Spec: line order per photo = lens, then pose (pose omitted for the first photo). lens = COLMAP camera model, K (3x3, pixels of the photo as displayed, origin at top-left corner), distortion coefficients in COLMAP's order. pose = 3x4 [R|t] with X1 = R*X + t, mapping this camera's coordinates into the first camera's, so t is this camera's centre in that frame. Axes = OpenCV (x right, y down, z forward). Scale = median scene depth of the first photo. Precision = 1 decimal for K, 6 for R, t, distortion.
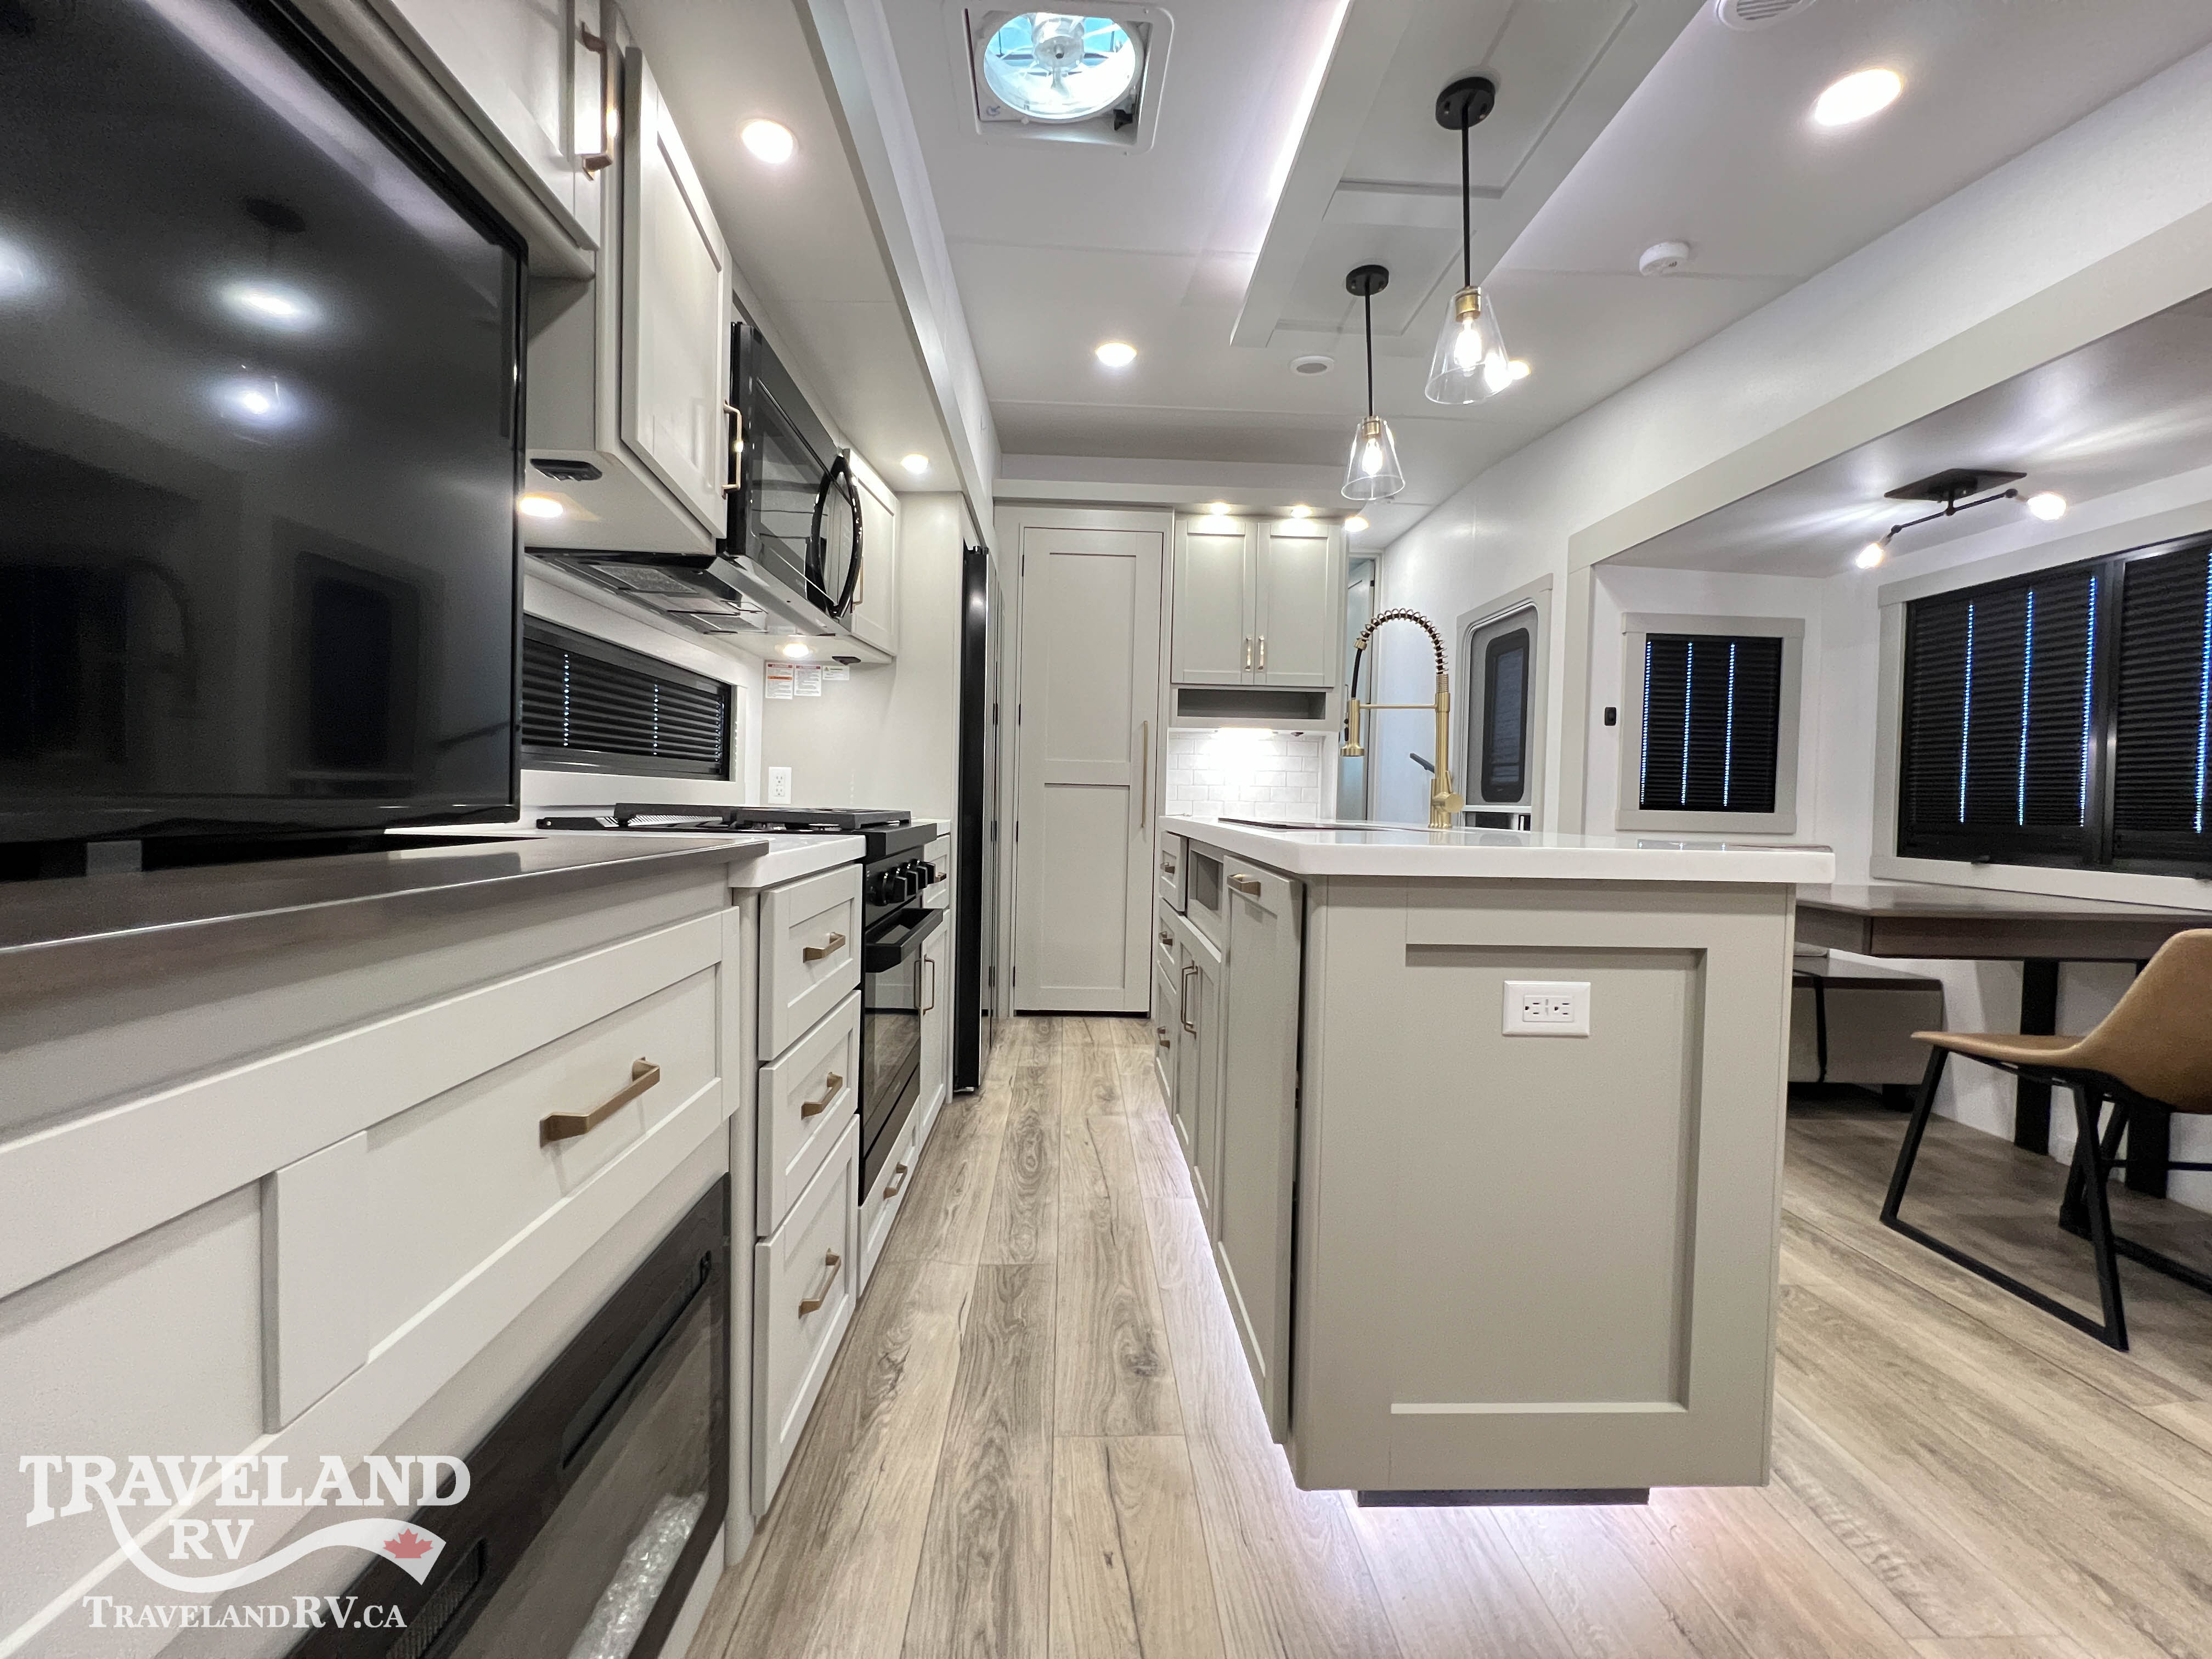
lens RADIAL K [[886.0, 0, 1103.6], [0, 886.0, 827.0], [0, 0, 1]] dist [-0.001489, 0.000751]
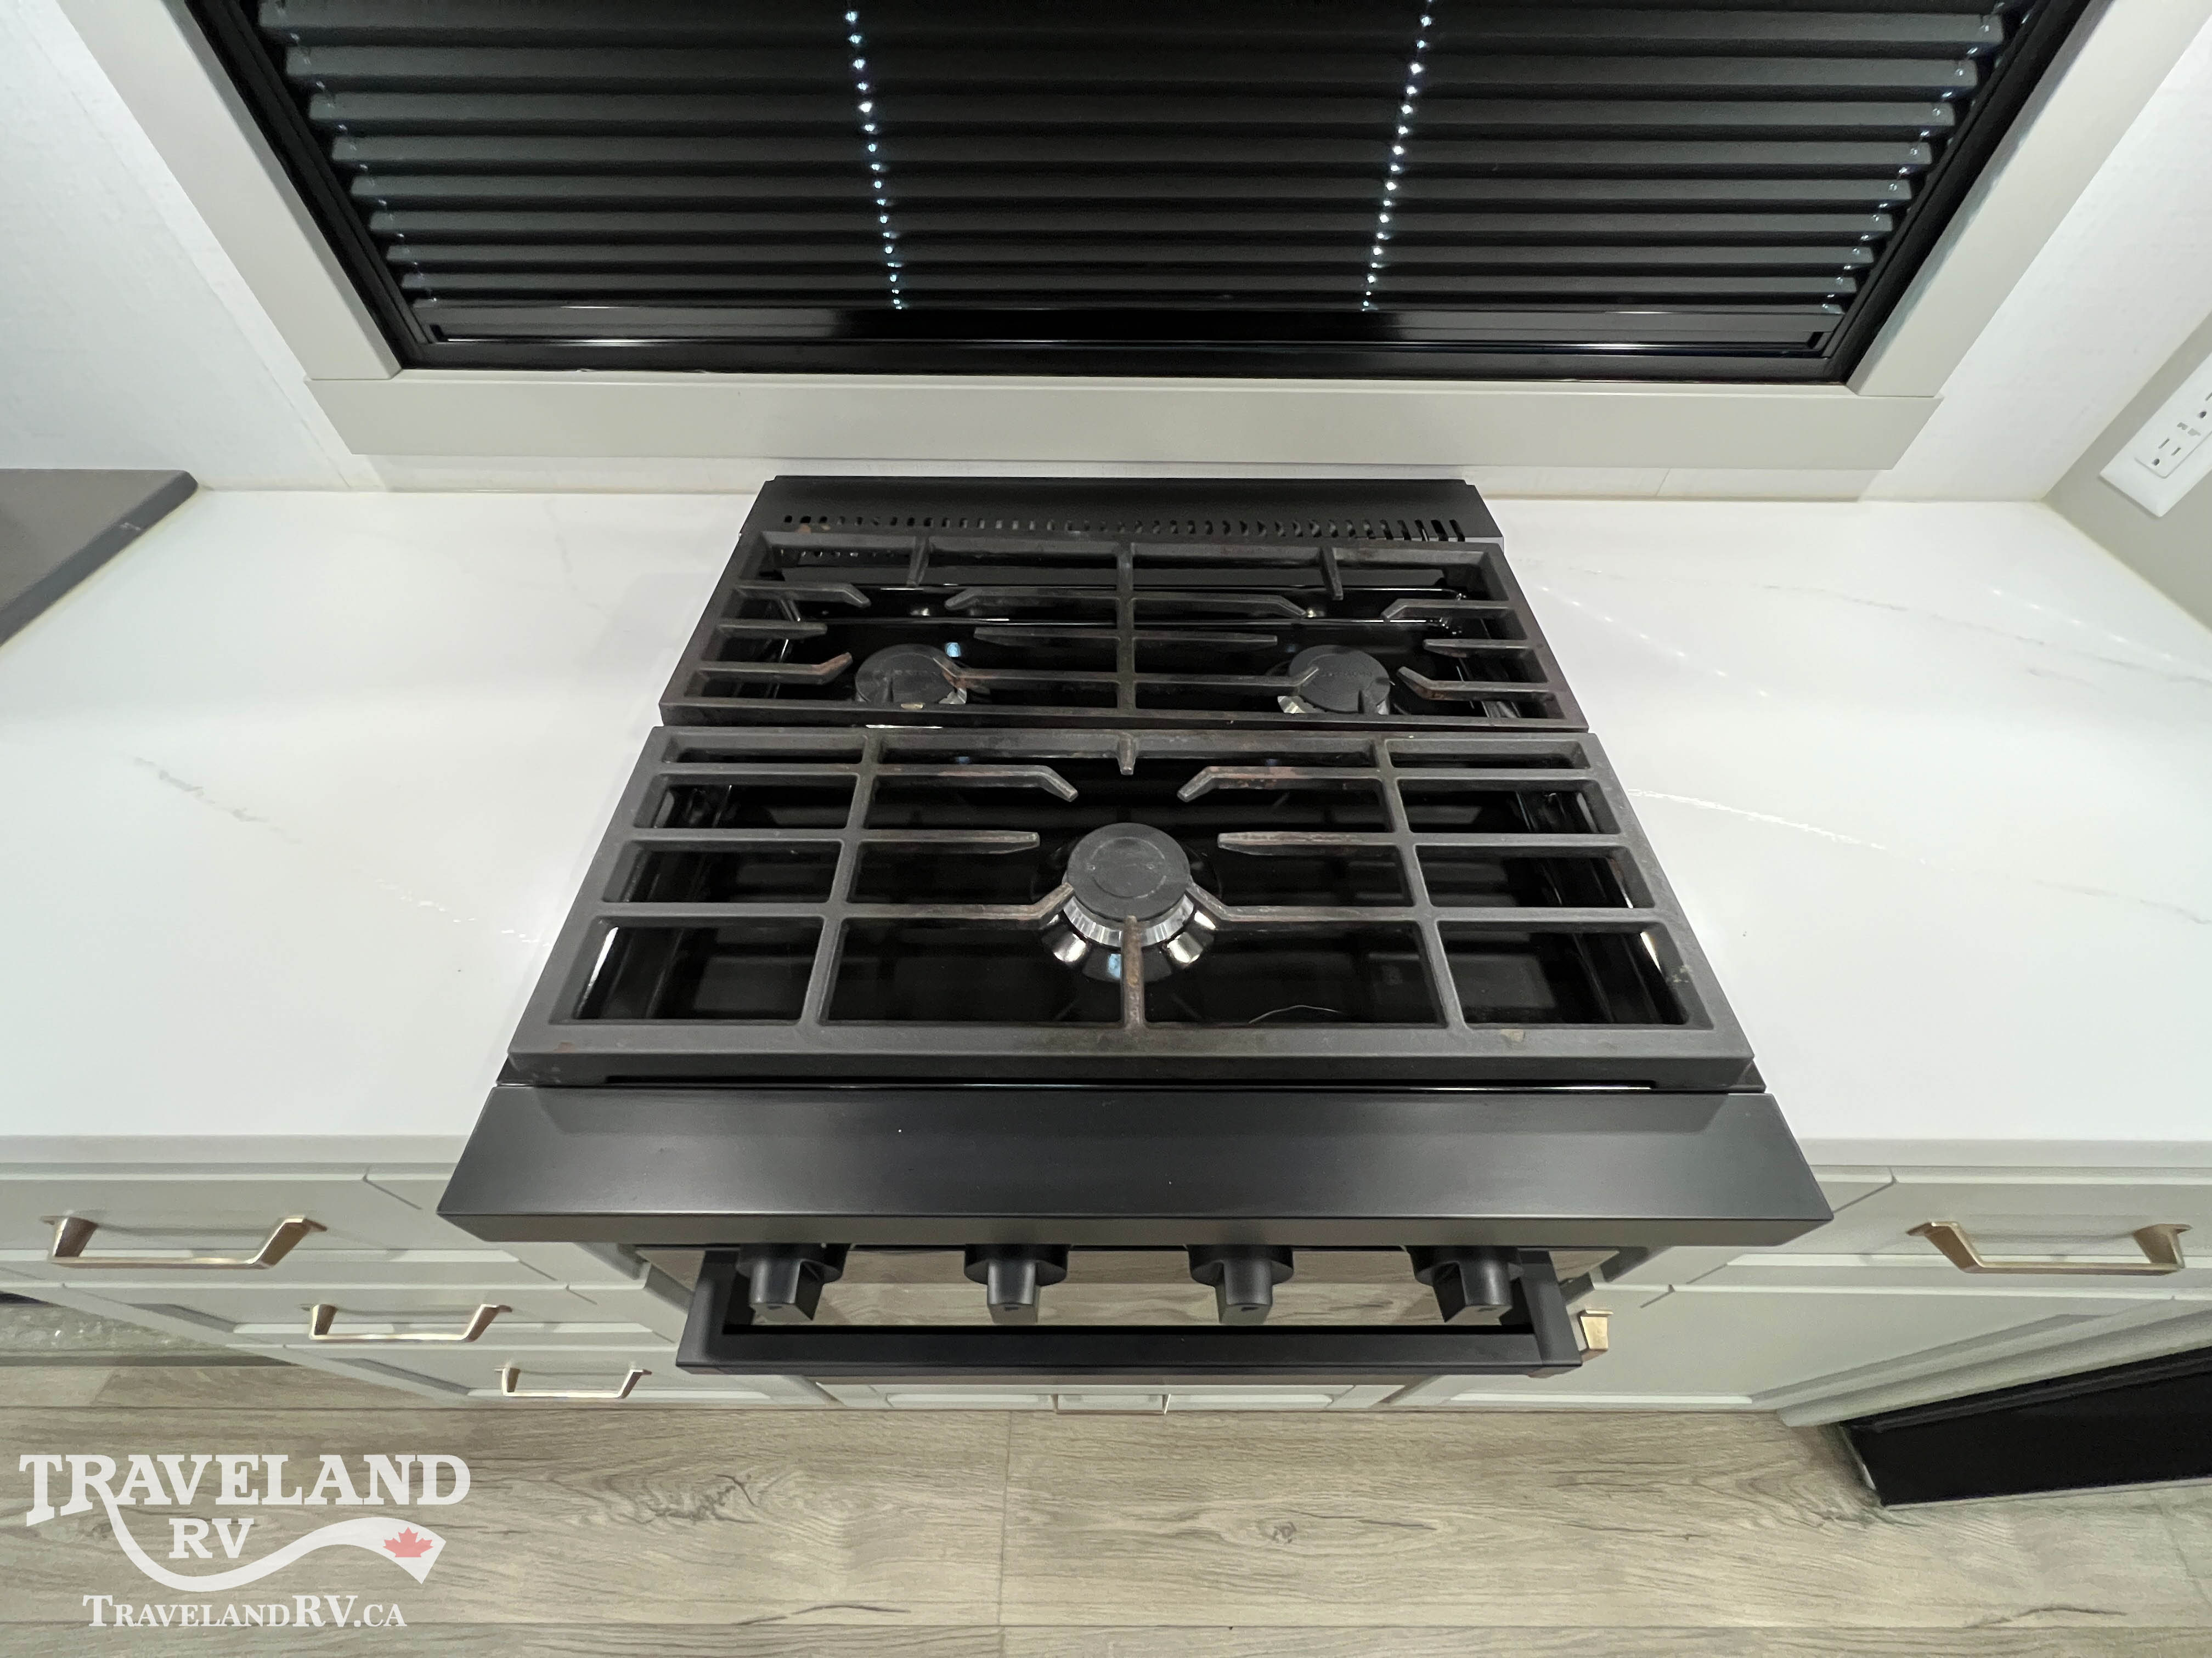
lens RADIAL K [[885.9, 0, 1104.5], [0, 885.9, 812.2], [0, 0, 1]] dist [-0.001489, 0.000751]
pose [[-0.038431, 0.745695, -0.665178, -0.146161], [-0.040254, 0.663974, 0.746671, -0.213540], [0.998450, 0.055472, 0.004500, 0.974447]]
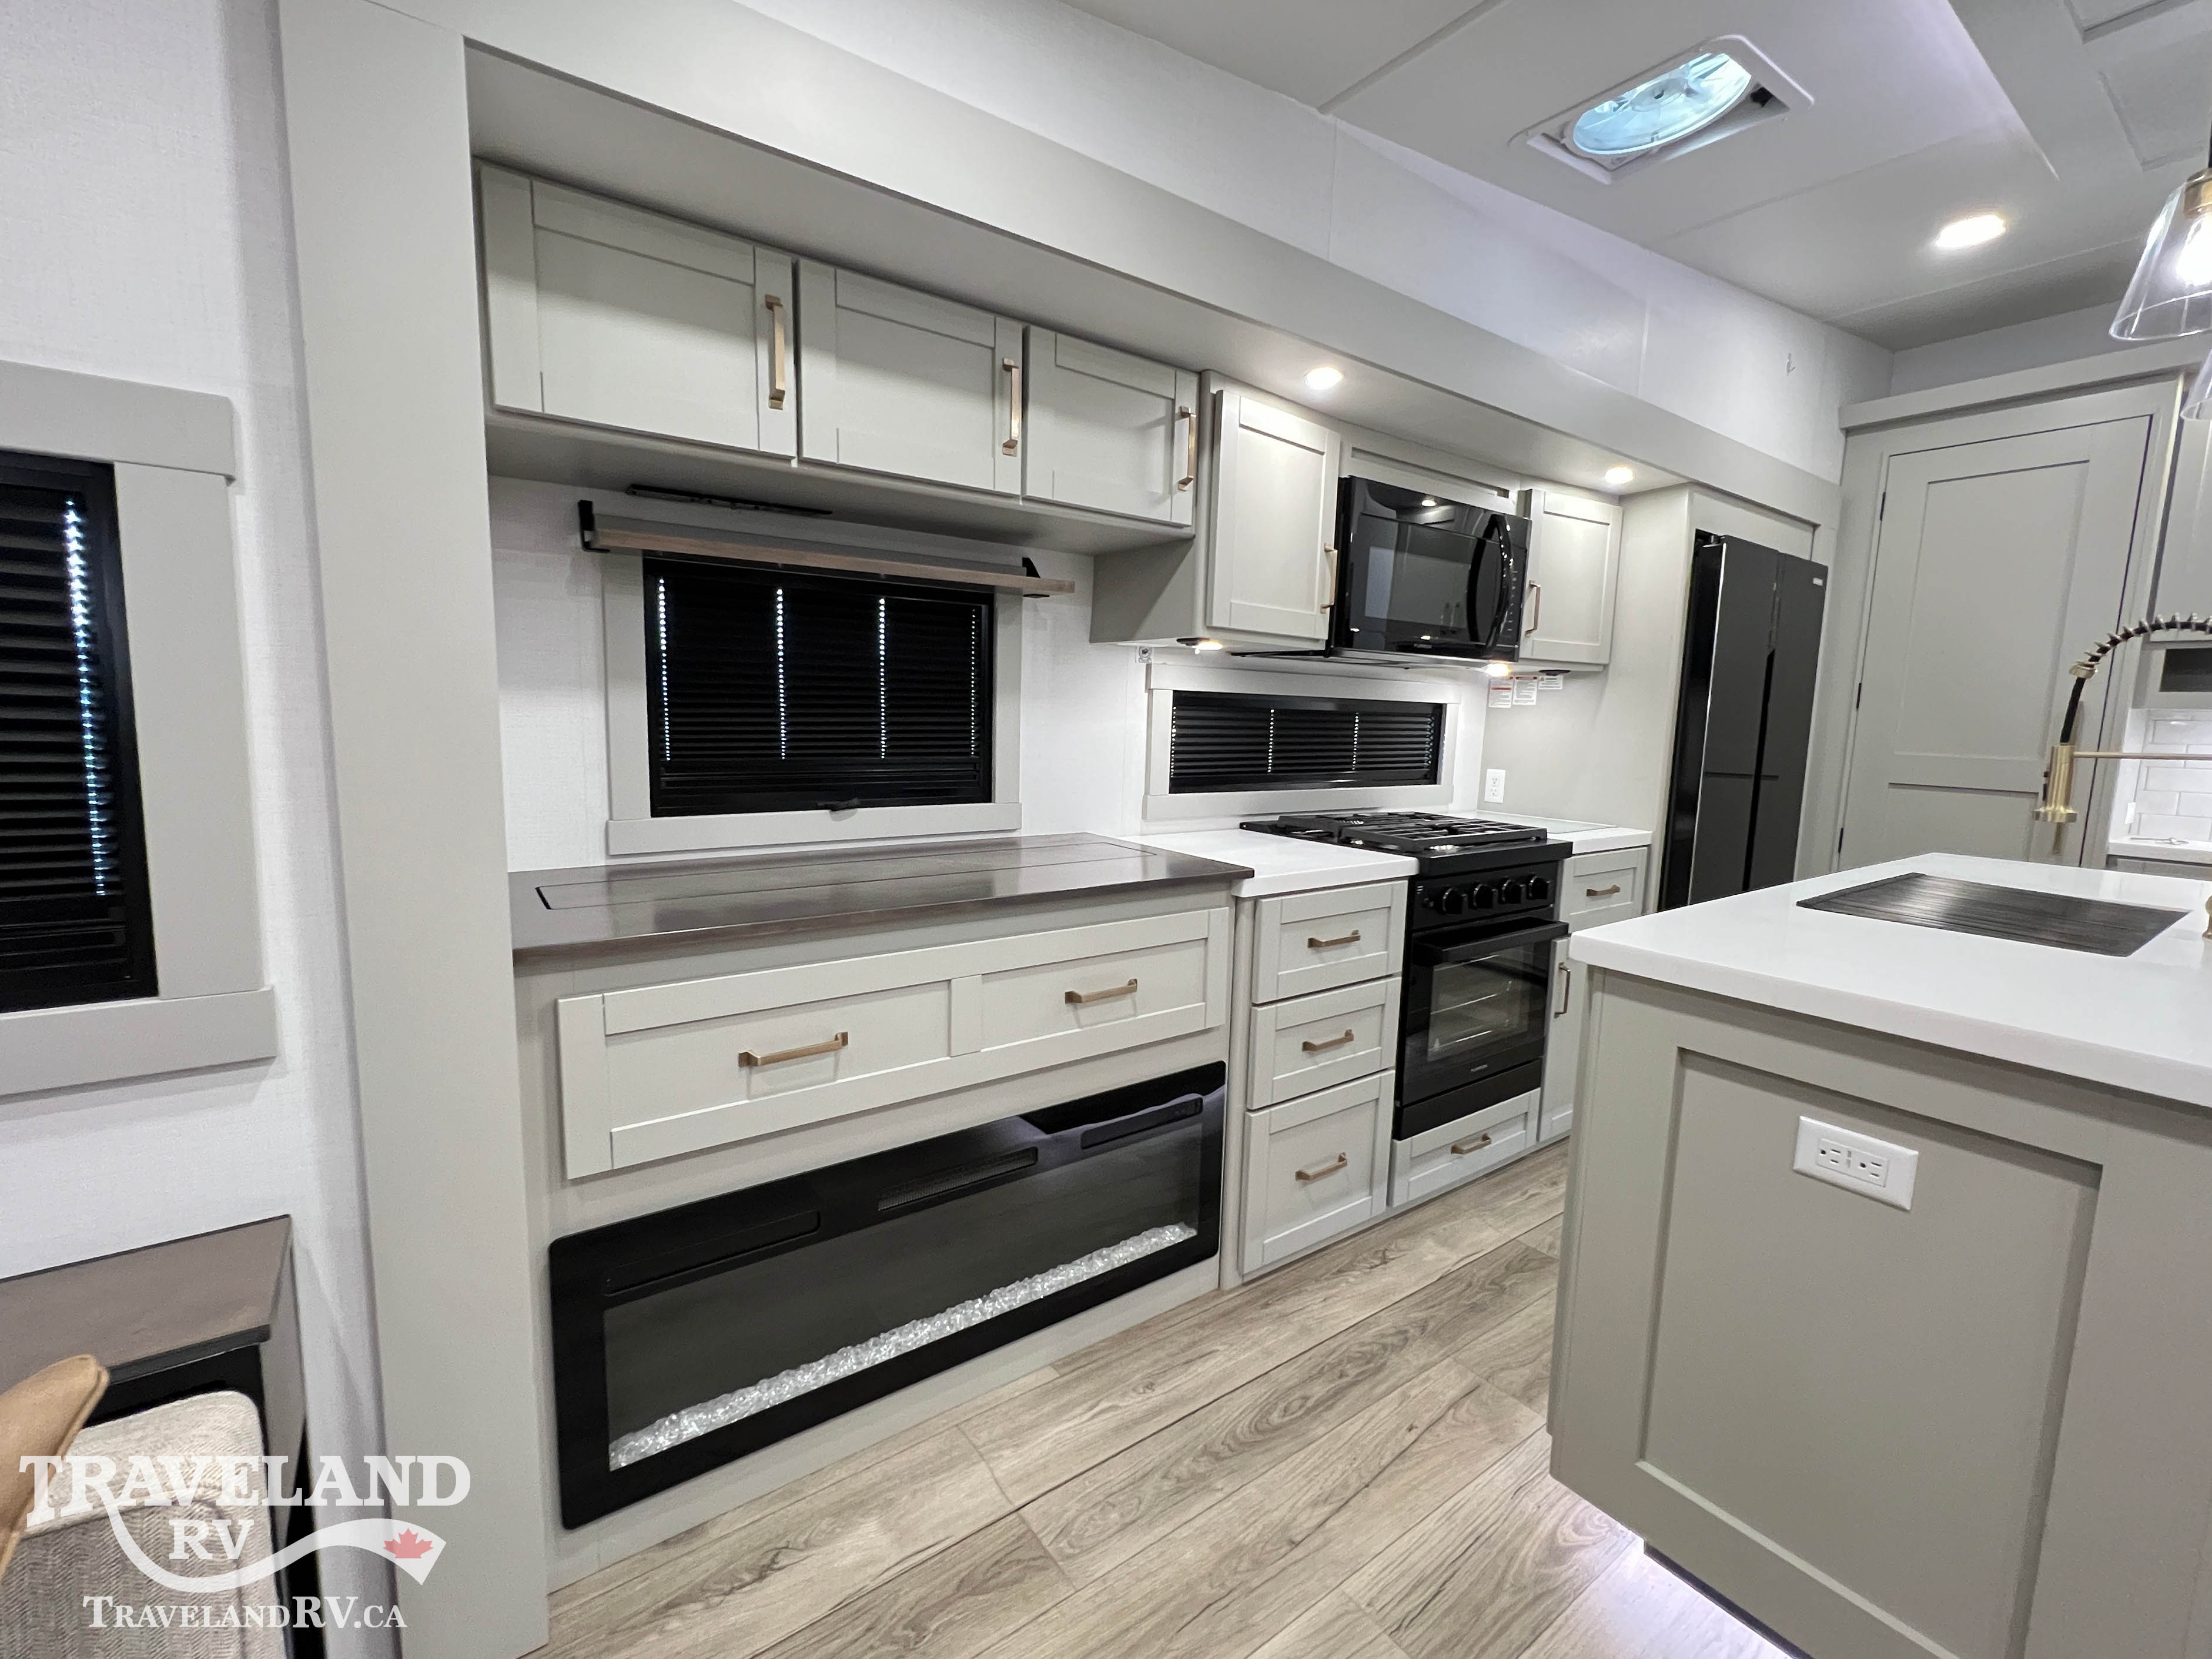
lens RADIAL K [[950.1, 0, 1096.8], [0, 950.1, 826.2], [0, 0, 1]] dist [-0.001308, 0.000760]
pose [[0.547893, 0.094391, -0.831206, 0.502221], [-0.039482, 0.995424, 0.087015, -0.113321], [0.835616, -0.014857, 0.549113, -0.106630]]
